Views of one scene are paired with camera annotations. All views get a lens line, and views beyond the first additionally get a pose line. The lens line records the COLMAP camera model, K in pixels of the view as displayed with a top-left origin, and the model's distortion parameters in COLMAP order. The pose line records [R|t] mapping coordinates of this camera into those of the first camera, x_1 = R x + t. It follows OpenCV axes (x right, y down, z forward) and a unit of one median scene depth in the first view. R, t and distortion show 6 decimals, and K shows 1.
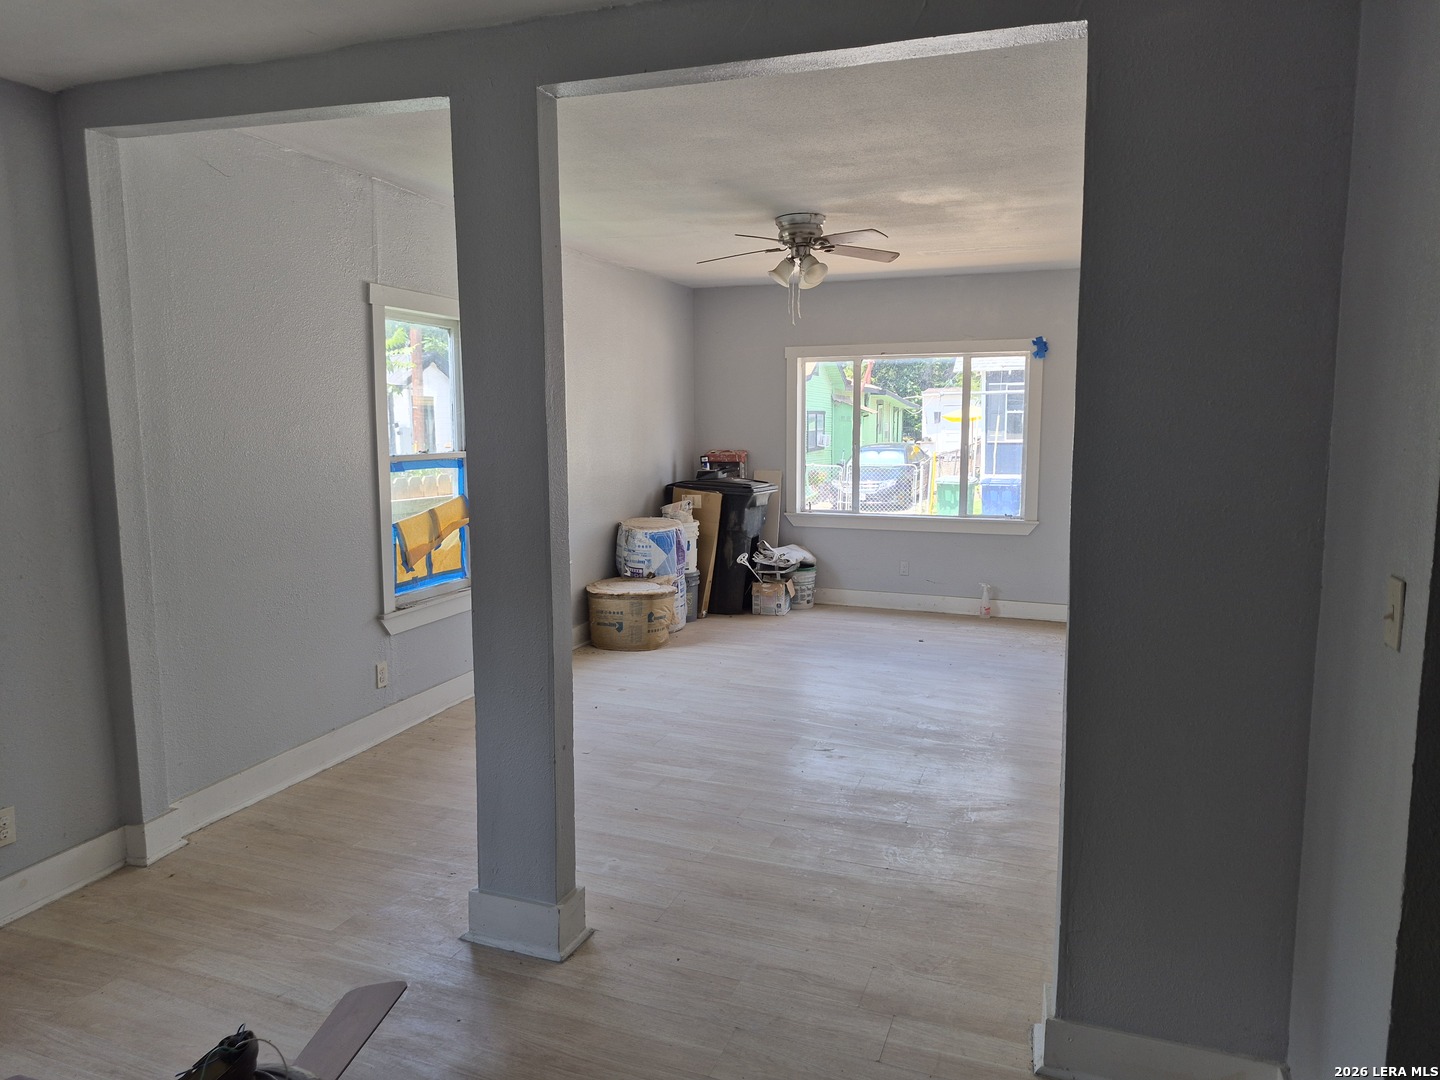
lens RADIAL K [[982.9, 0, 711.3], [0, 982.9, 539.1], [0, 0, 1]] dist [0.036650, -0.008623]
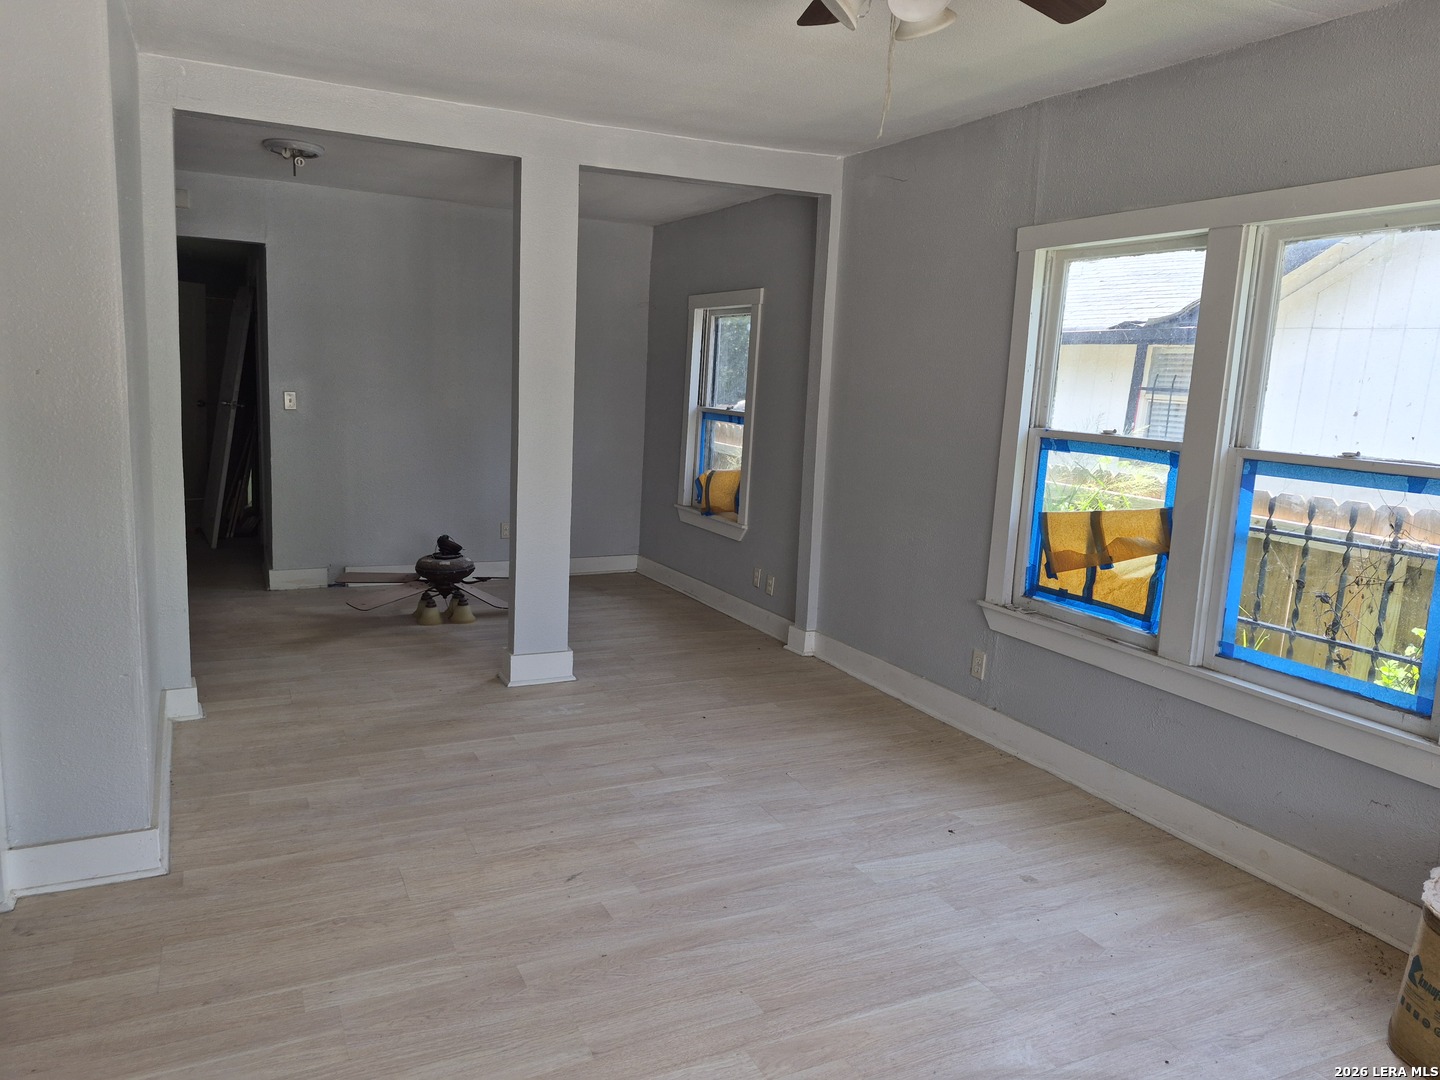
lens RADIAL K [[982.9, 0, 678.0], [0, 982.9, 524.8], [0, 0, 1]] dist [0.036650, -0.008623]
pose [[-0.707642, 0.074848, -0.702596, 0.337304], [-0.134727, 0.961836, 0.238159, -0.113944], [0.693608, 0.263190, -0.670552, 0.950383]]
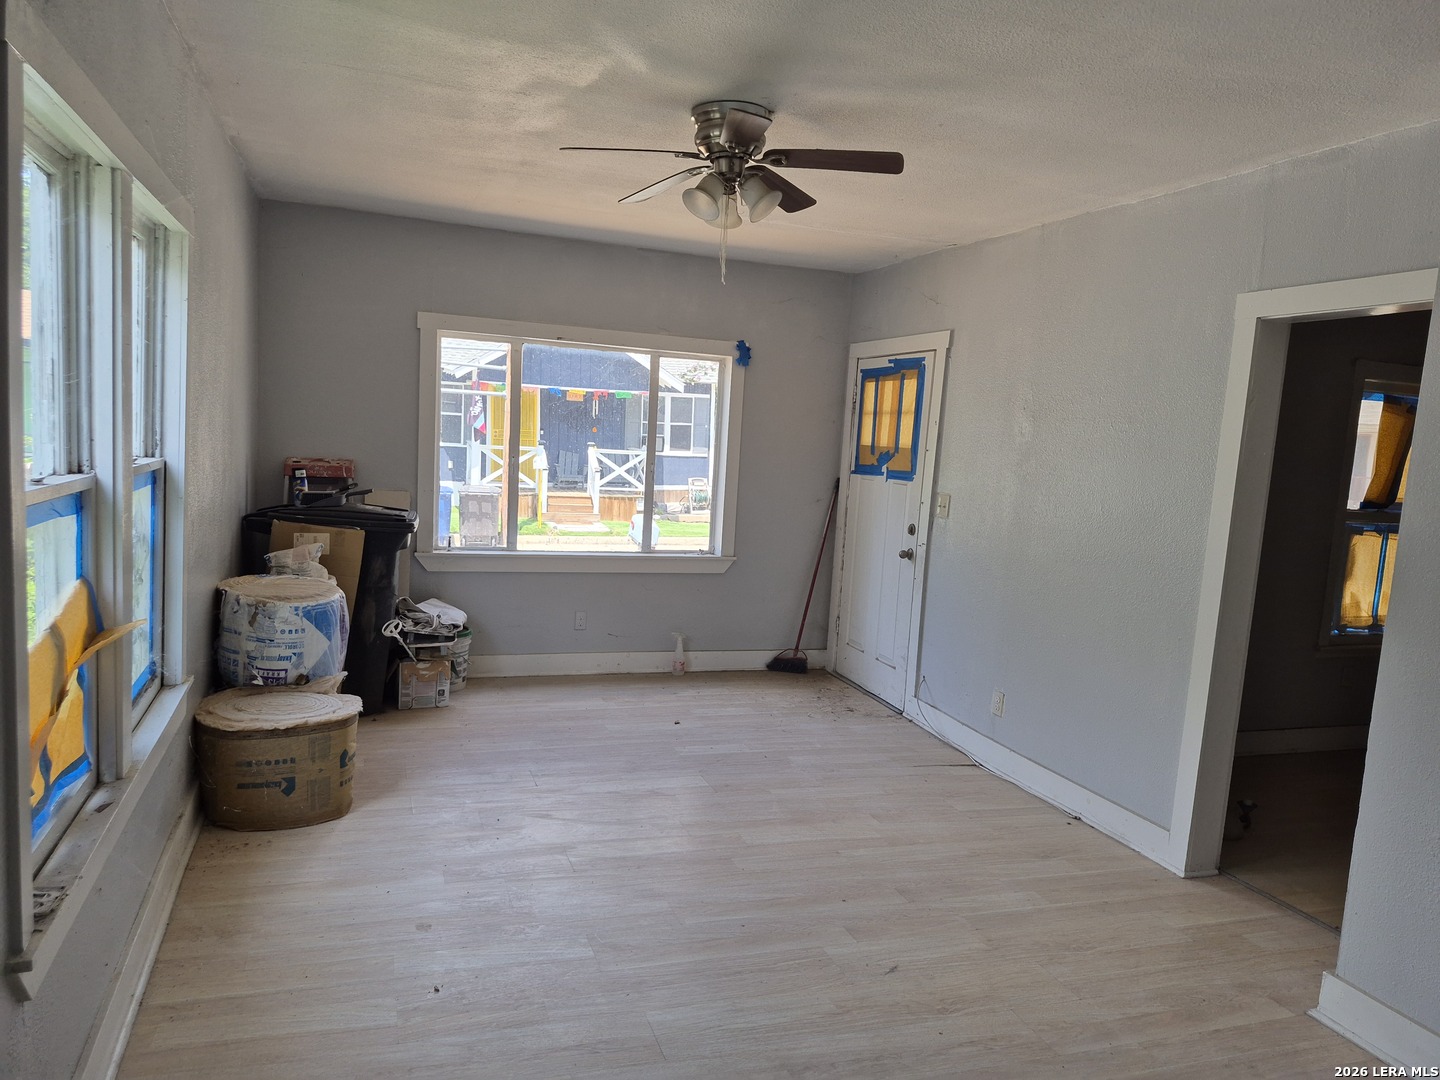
lens RADIAL K [[982.9, 0, 727.2], [0, 982.9, 534.6], [0, 0, 1]] dist [0.036650, -0.008623]
pose [[0.756666, -0.020636, 0.653475, -0.250228], [0.020698, 0.999757, 0.007605, -0.047462], [-0.653473, 0.007771, 0.756910, 0.391892]]
